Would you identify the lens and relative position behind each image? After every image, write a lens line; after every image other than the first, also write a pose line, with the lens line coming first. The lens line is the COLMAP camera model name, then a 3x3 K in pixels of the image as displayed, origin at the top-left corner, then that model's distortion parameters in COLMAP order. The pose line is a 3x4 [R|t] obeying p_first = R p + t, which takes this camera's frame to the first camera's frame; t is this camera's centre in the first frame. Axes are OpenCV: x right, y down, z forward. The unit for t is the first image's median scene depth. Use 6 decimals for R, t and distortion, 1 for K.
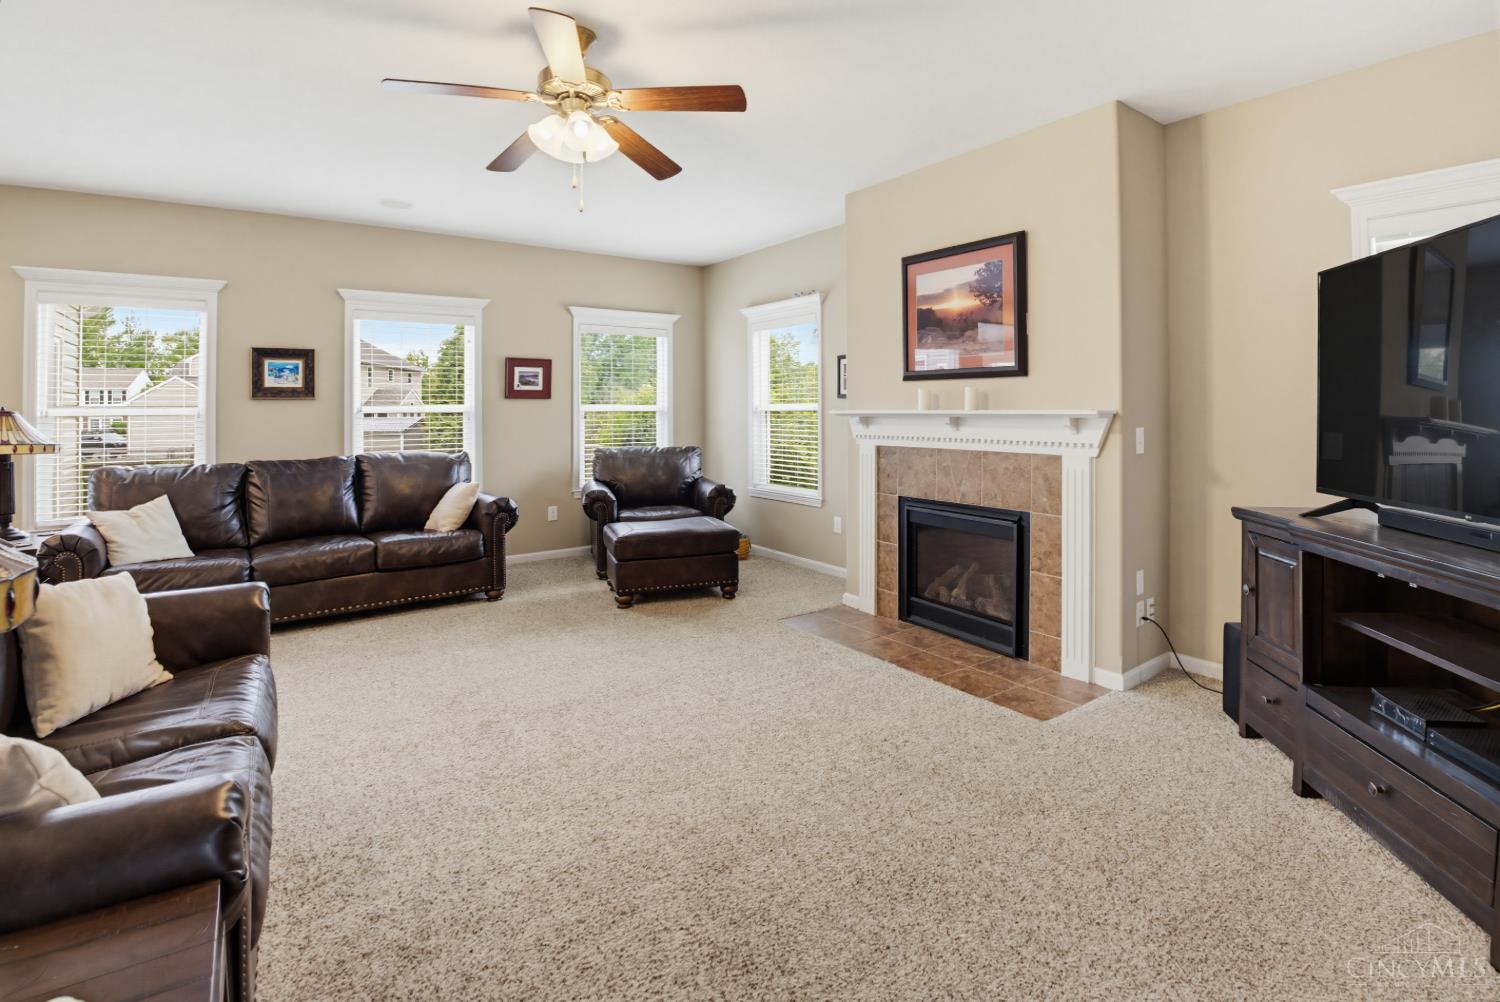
lens RADIAL K [[710.2, 0, 751.8], [0, 710.2, 412.0], [0, 0, 1]] dist [-0.038401, 0.001047]
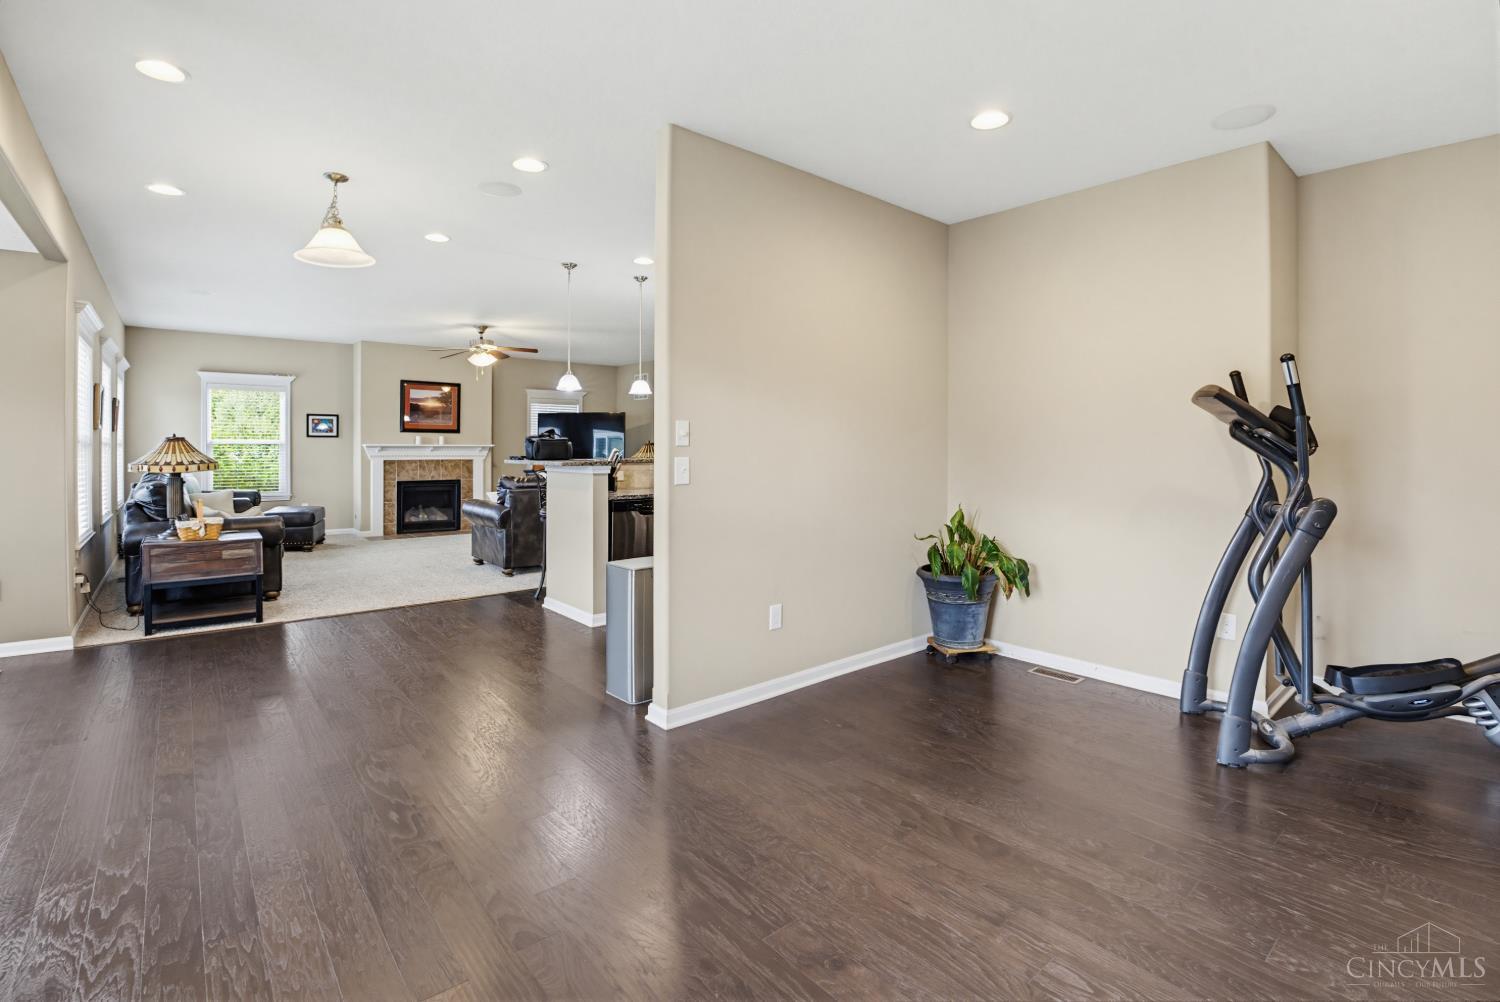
lens RADIAL K [[693.5, 0, 749.1], [0, 693.5, 427.4], [0, 0, 1]] dist [-0.040448, 0.000205]
pose [[-0.089146, 0.033651, 0.995450, -2.354288], [0.001459, 0.999432, -0.033655, 0.021505], [-0.996018, -0.001548, -0.089144, 0.050638]]
